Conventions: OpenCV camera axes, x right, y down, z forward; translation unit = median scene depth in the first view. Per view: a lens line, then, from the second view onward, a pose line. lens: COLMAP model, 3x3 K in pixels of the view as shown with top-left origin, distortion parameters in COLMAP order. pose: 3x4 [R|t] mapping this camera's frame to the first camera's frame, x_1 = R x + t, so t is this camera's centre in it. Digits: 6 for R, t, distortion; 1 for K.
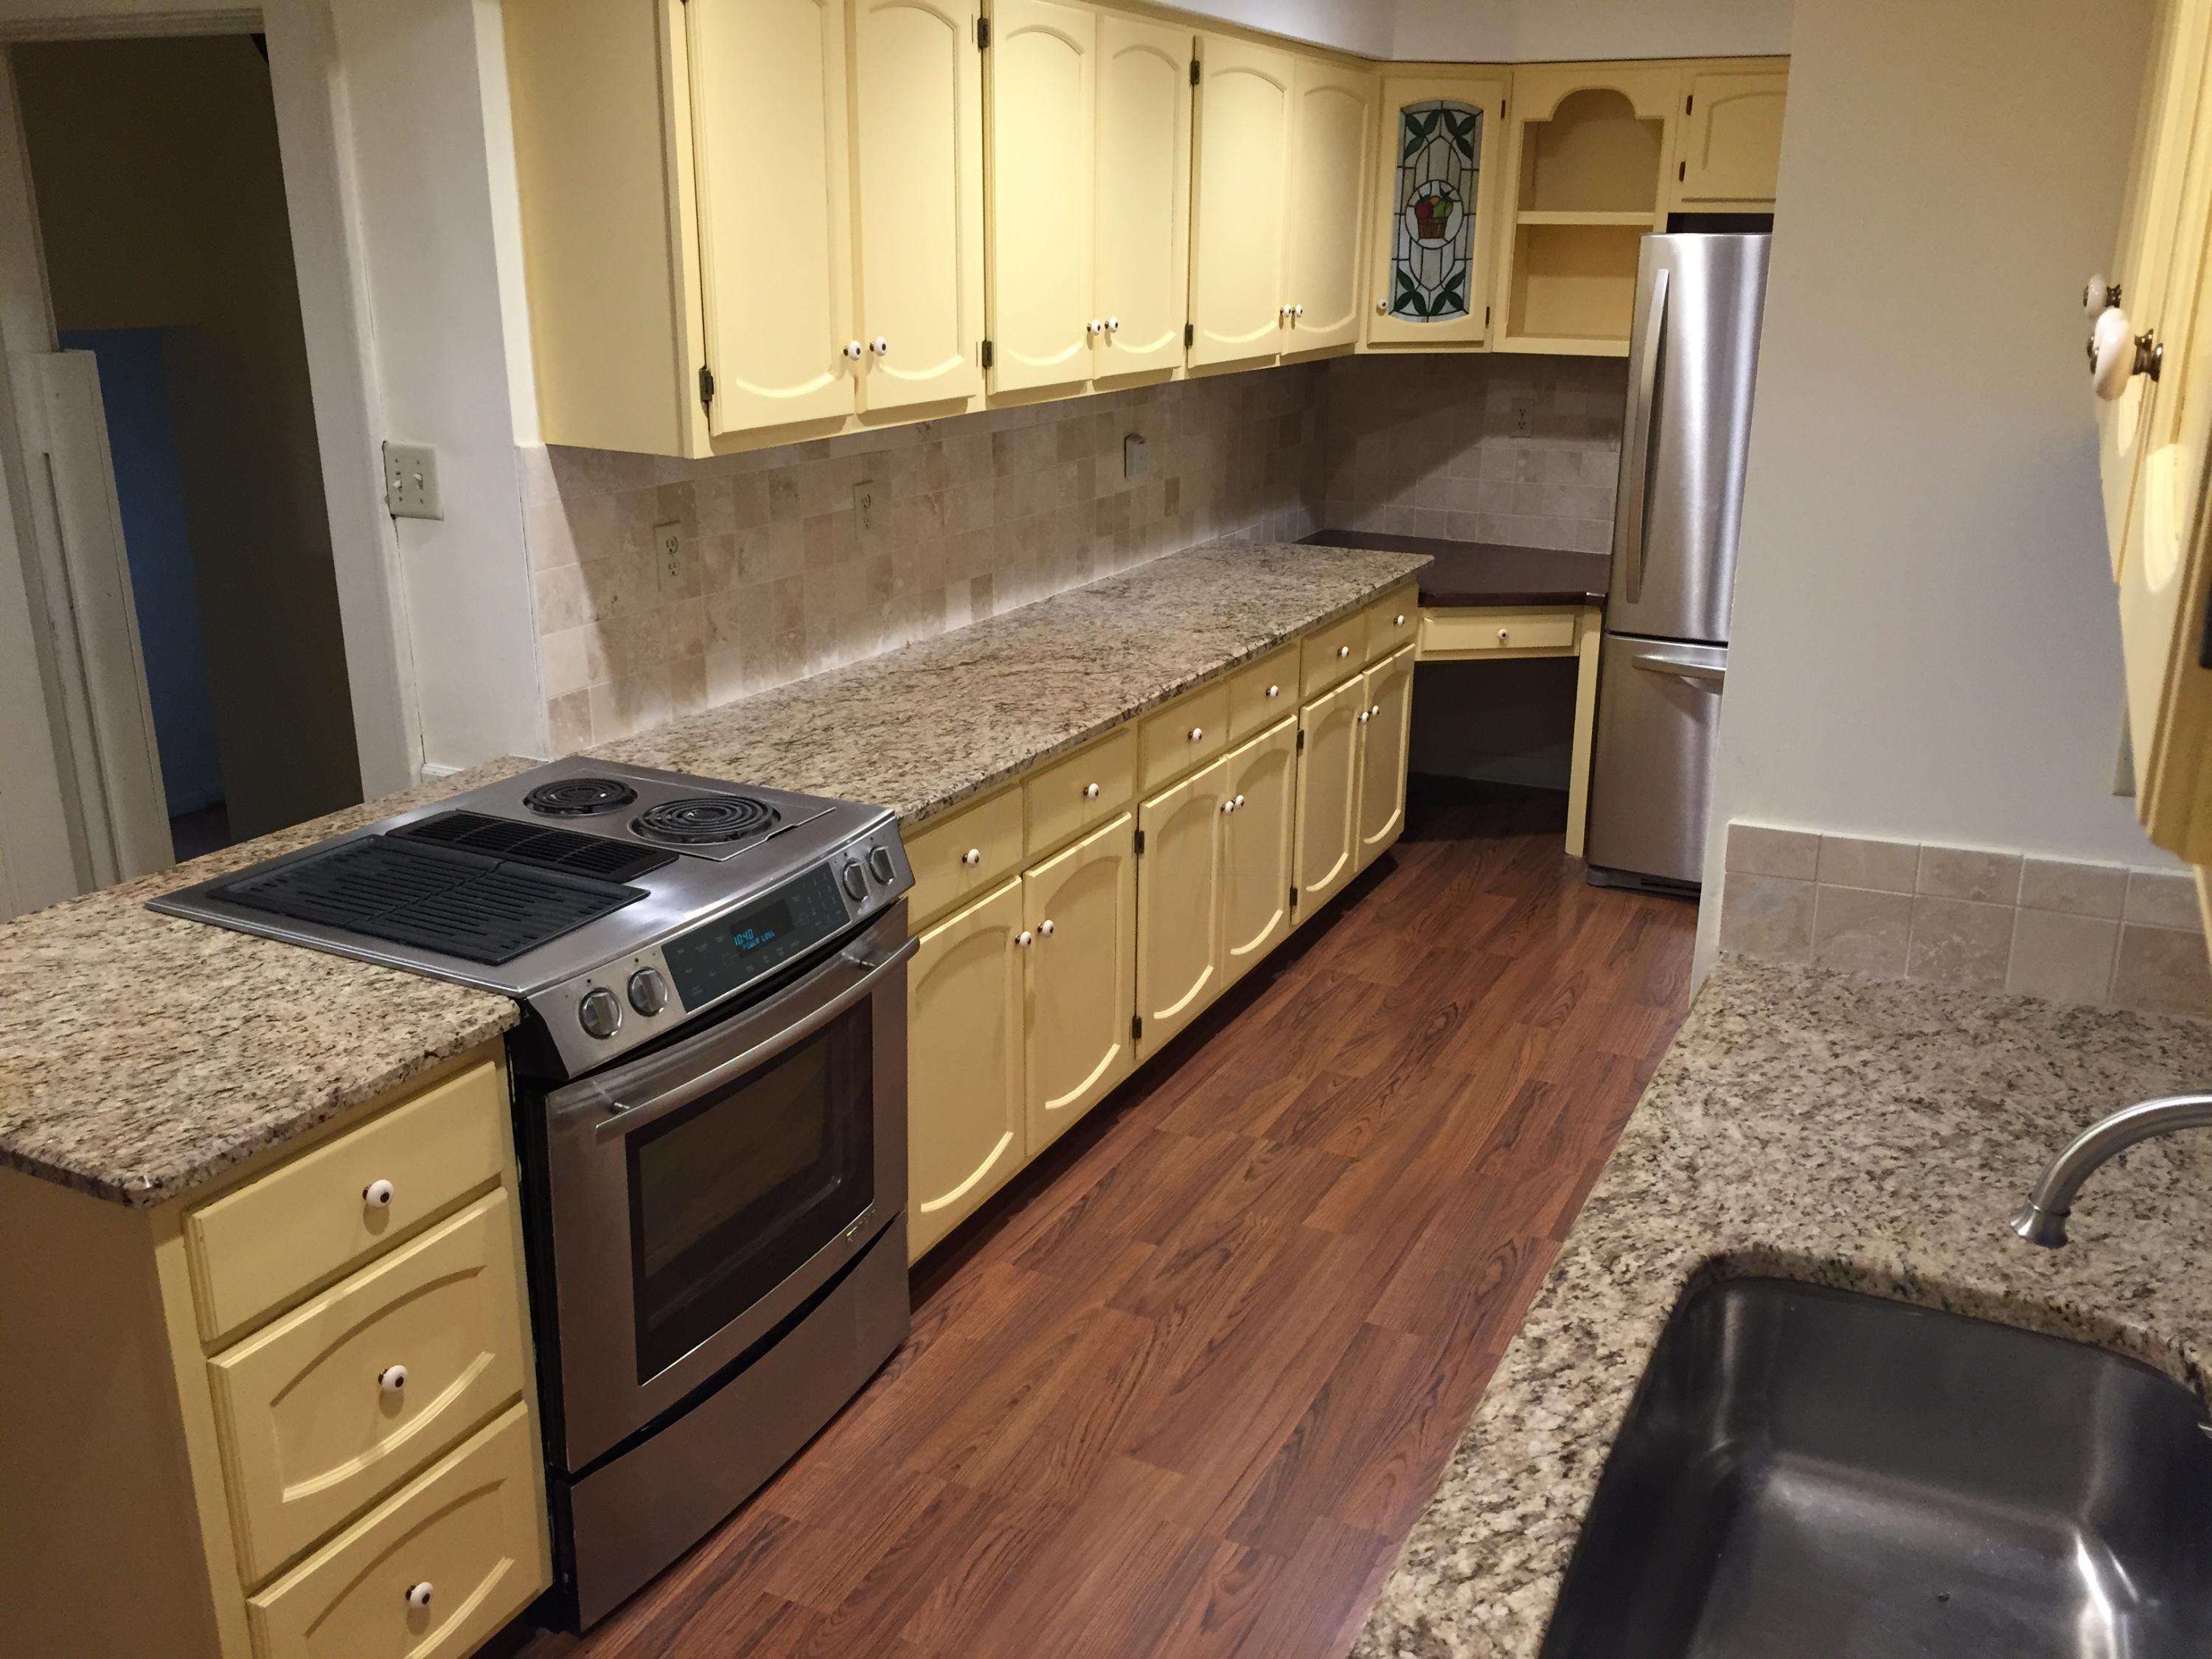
lens RADIAL K [[1898.1, 0, 1109.2], [0, 1898.1, 828.0], [0, 0, 1]] dist [0.015429, 0.001386]
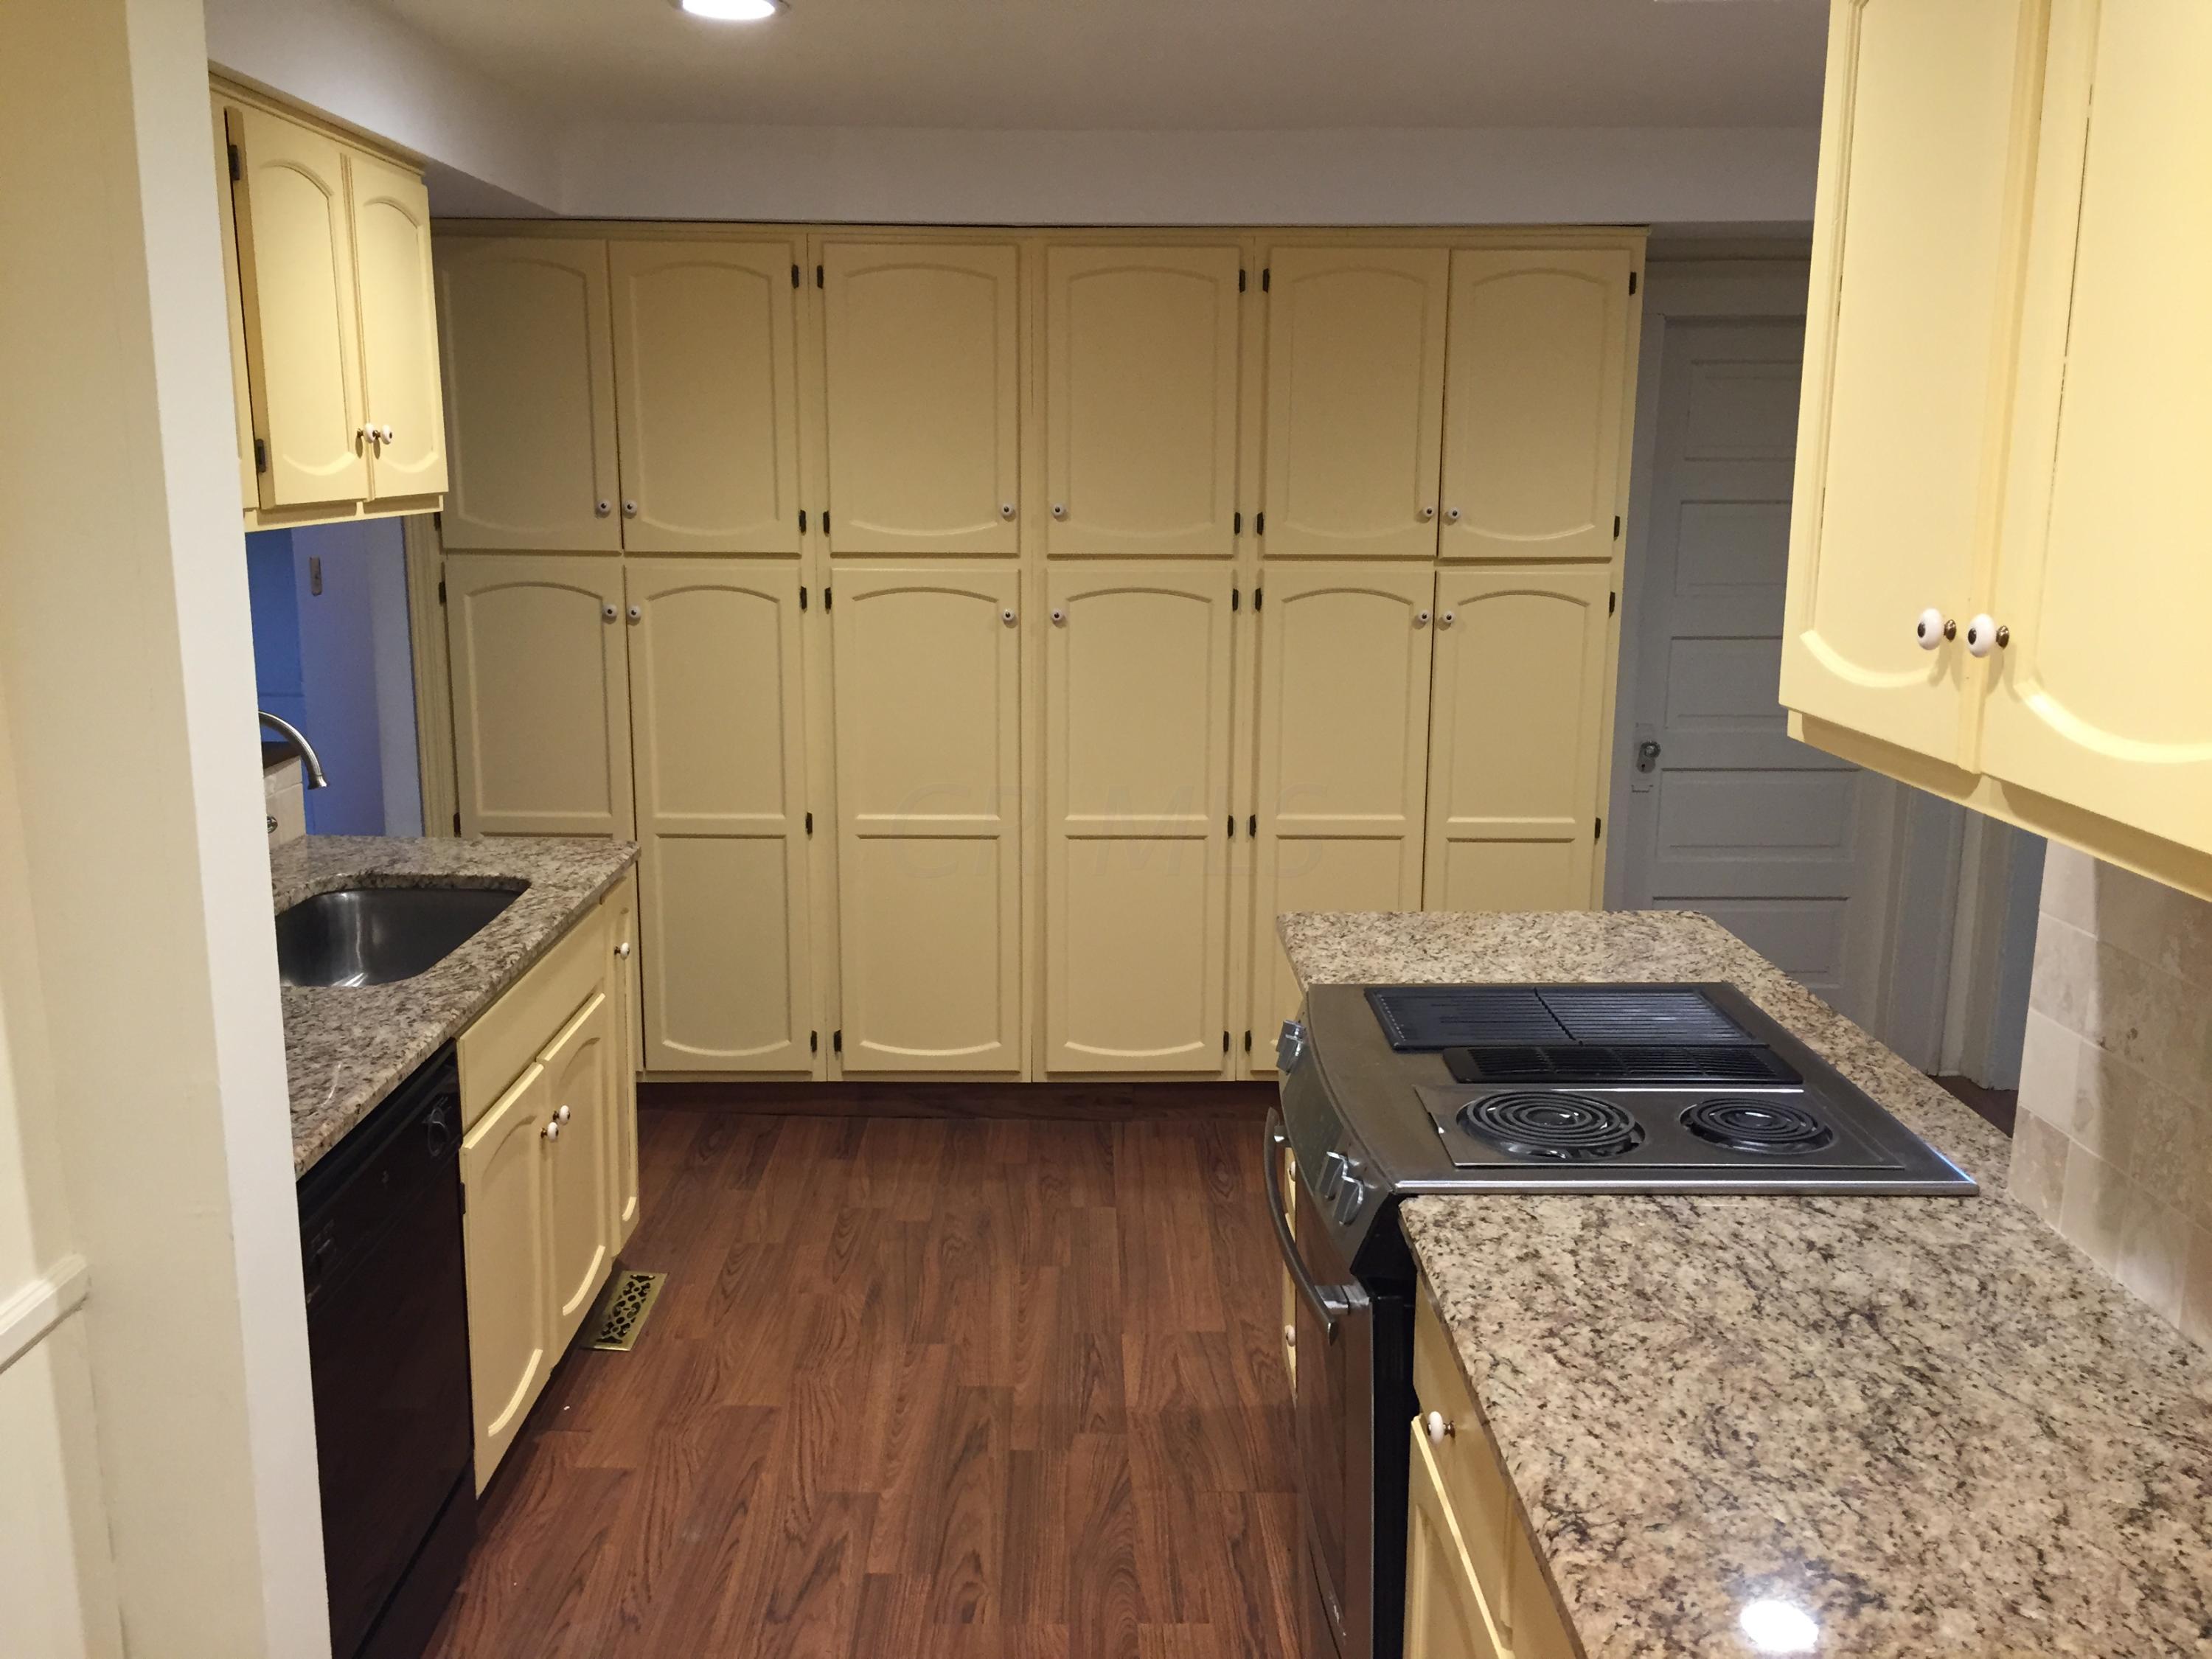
lens RADIAL K [[1898.1, 0, 1108.3], [0, 1898.1, 830.4], [0, 0, 1]] dist [0.015429, 0.001386]
pose [[-0.891177, 0.075633, -0.447306, 0.266694], [-0.148630, 0.882906, 0.445406, -0.392997], [0.428616, 0.463418, -0.775585, 1.325826]]
